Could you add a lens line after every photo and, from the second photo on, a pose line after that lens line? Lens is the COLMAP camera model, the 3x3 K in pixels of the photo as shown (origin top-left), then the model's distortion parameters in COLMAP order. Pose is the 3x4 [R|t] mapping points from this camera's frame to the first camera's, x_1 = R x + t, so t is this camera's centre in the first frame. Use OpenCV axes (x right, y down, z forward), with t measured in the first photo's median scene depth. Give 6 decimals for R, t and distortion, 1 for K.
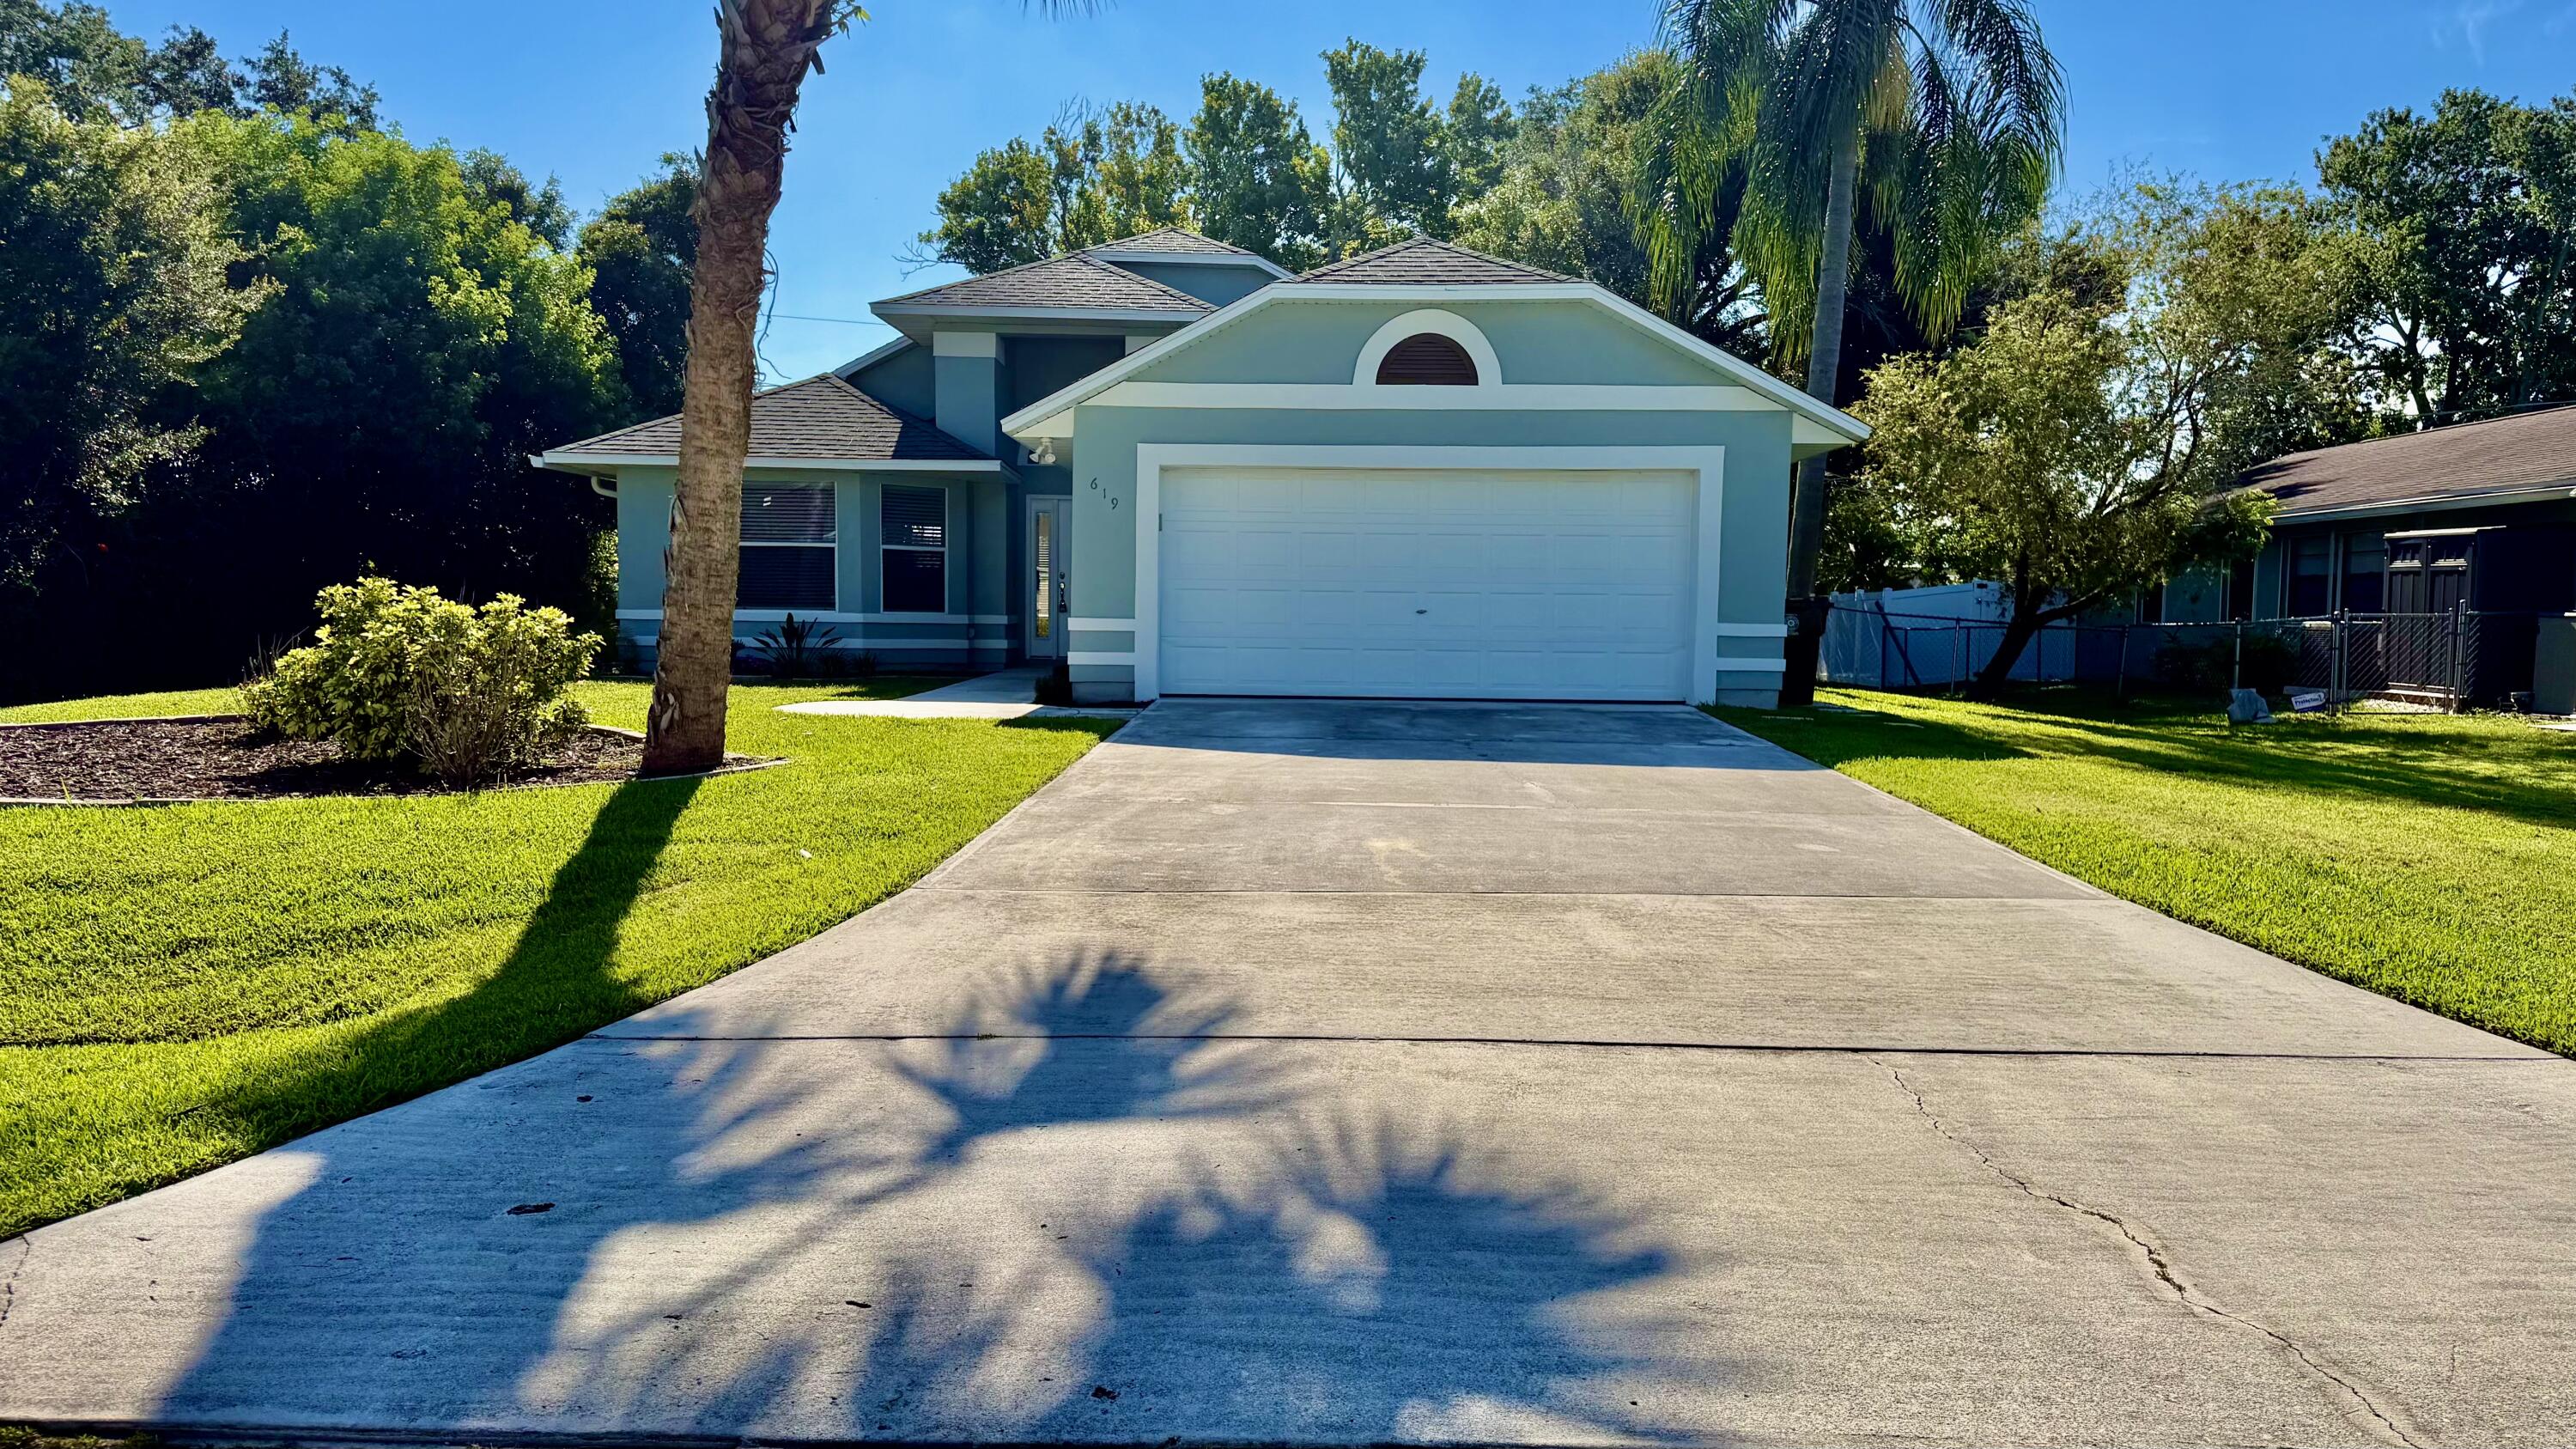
lens RADIAL K [[1869.8, 0, 1288.0], [0, 1869.8, 724.5], [0, 0, 1]] dist [0.065223, 0.000221]
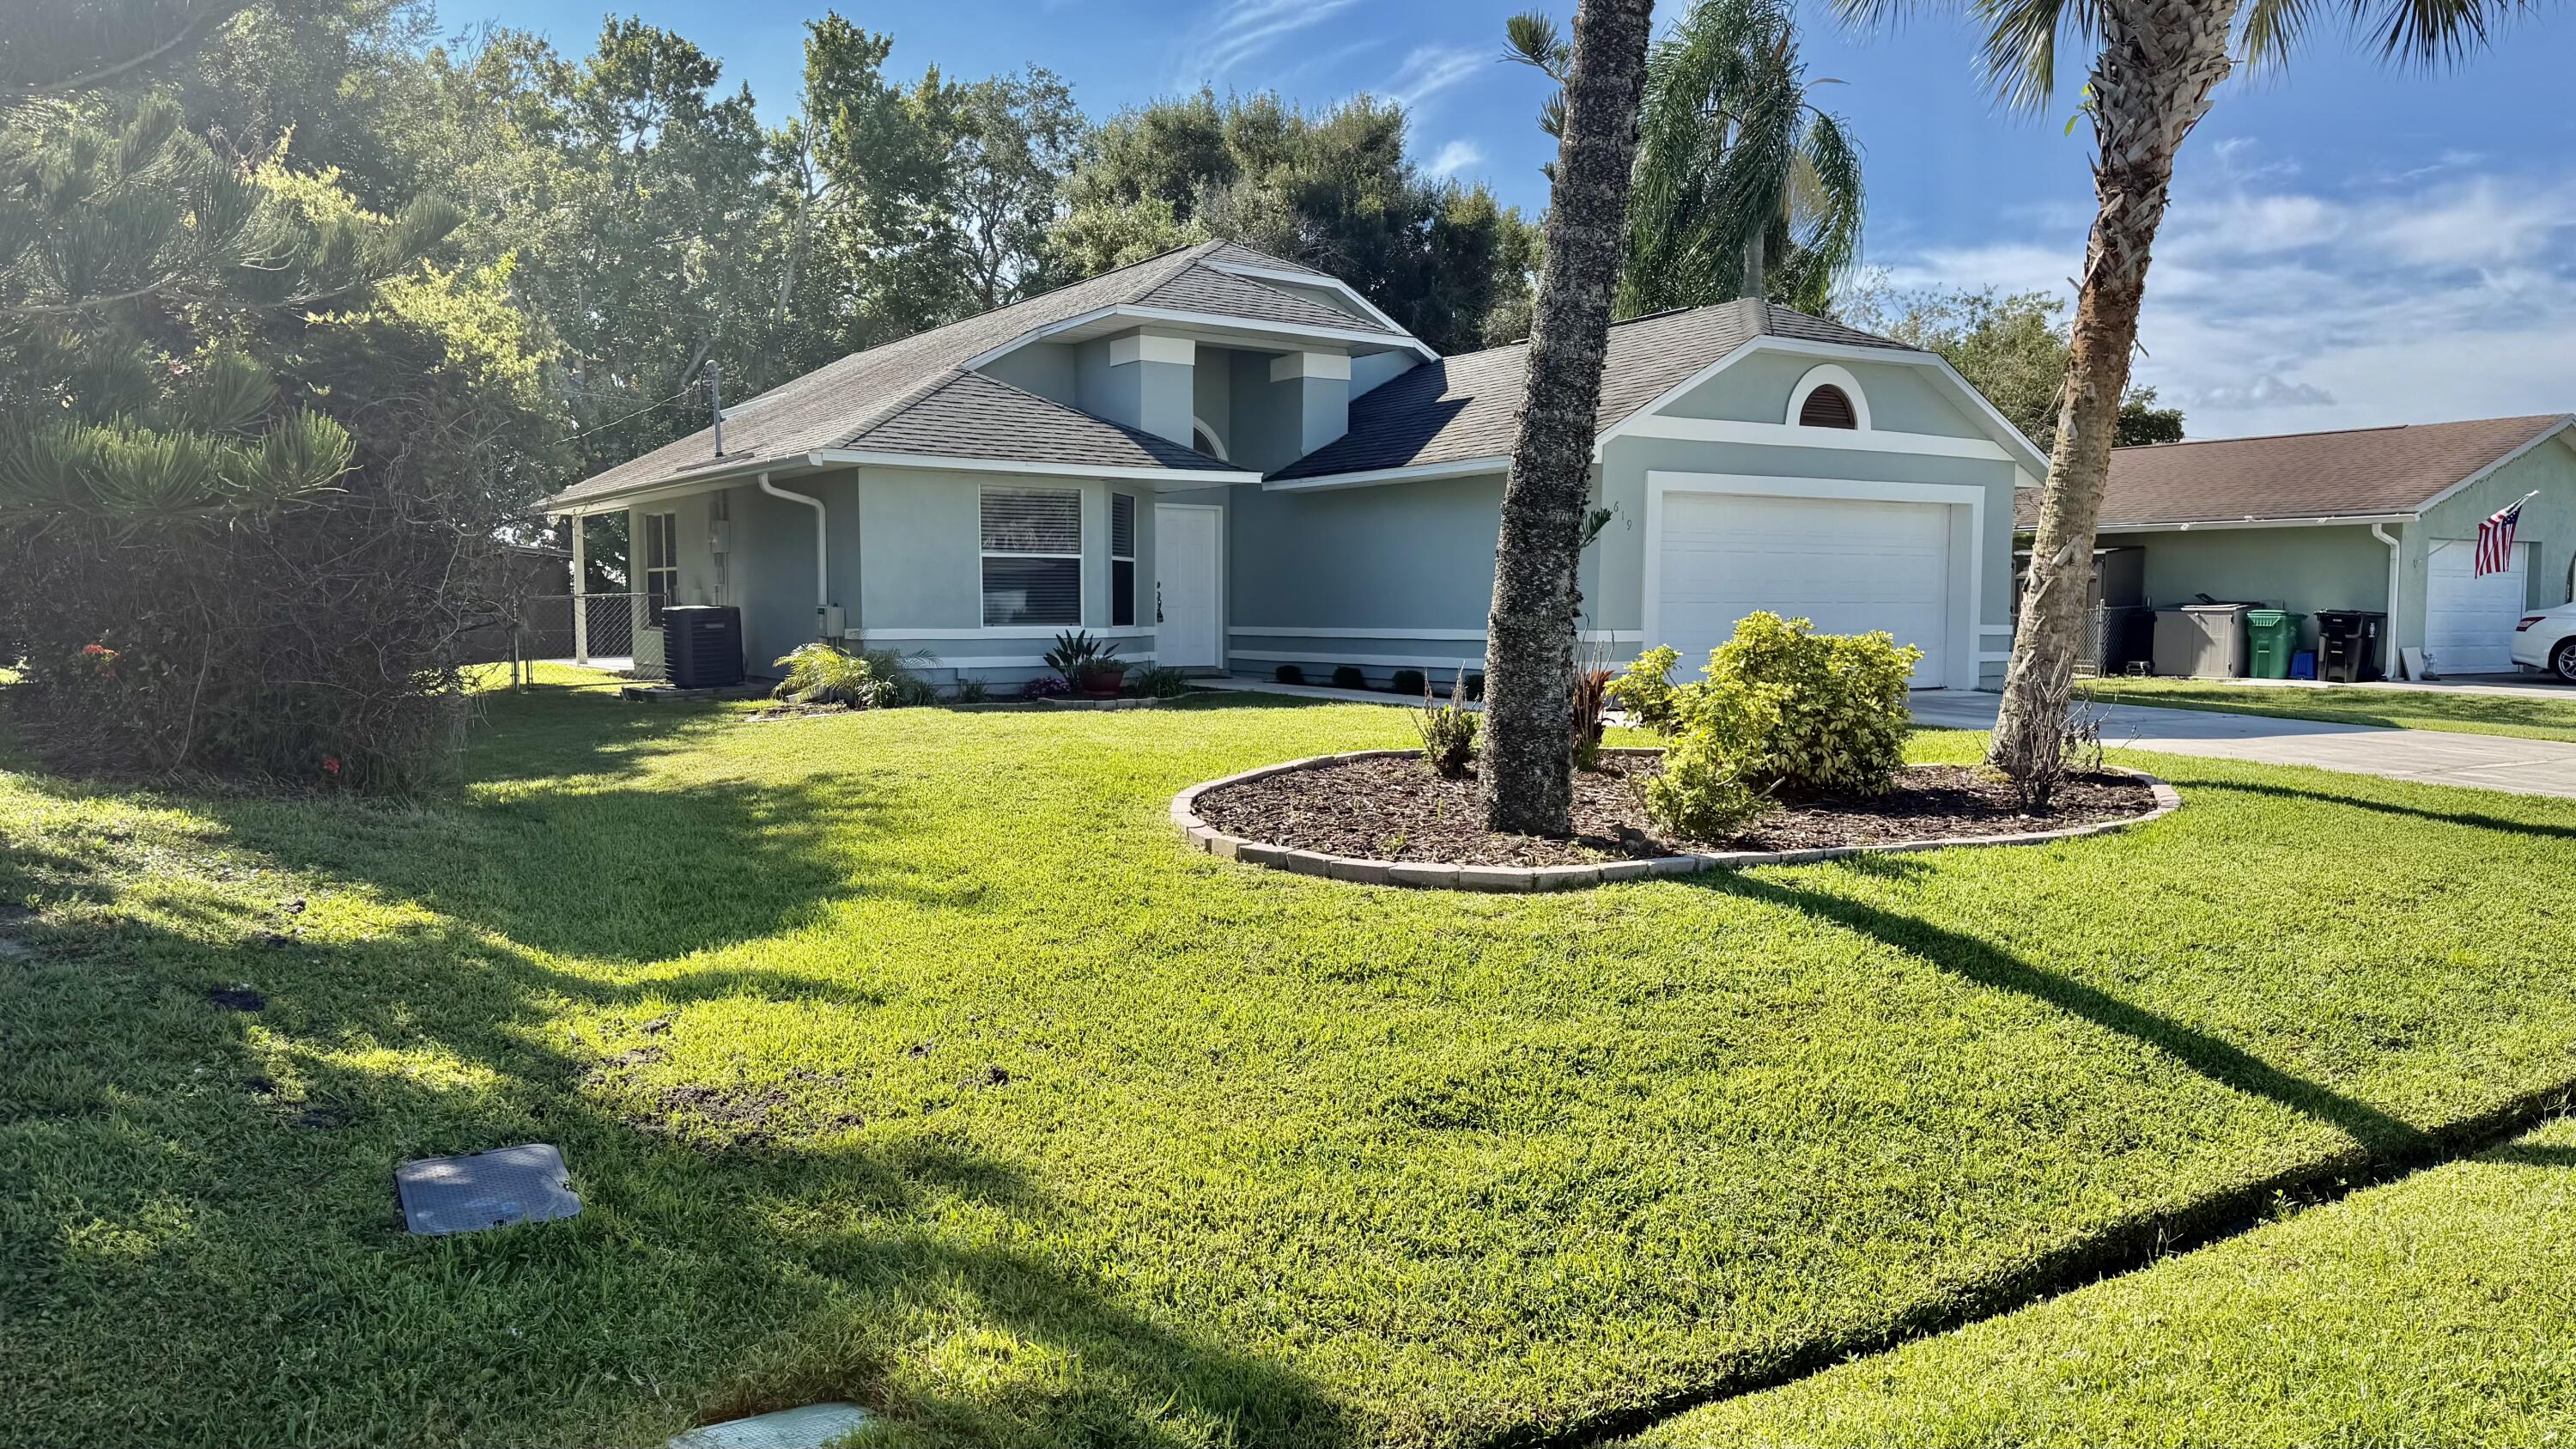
lens RADIAL K [[1869.8, 0, 1288.0], [0, 1869.8, 724.5], [0, 0, 1]] dist [0.065223, 0.000221]
pose [[0.828875, -0.046638, 0.557486, -0.681841], [0.042418, 0.998890, 0.020498, -0.025854], [-0.557823, 0.006658, 0.829933, 0.161588]]
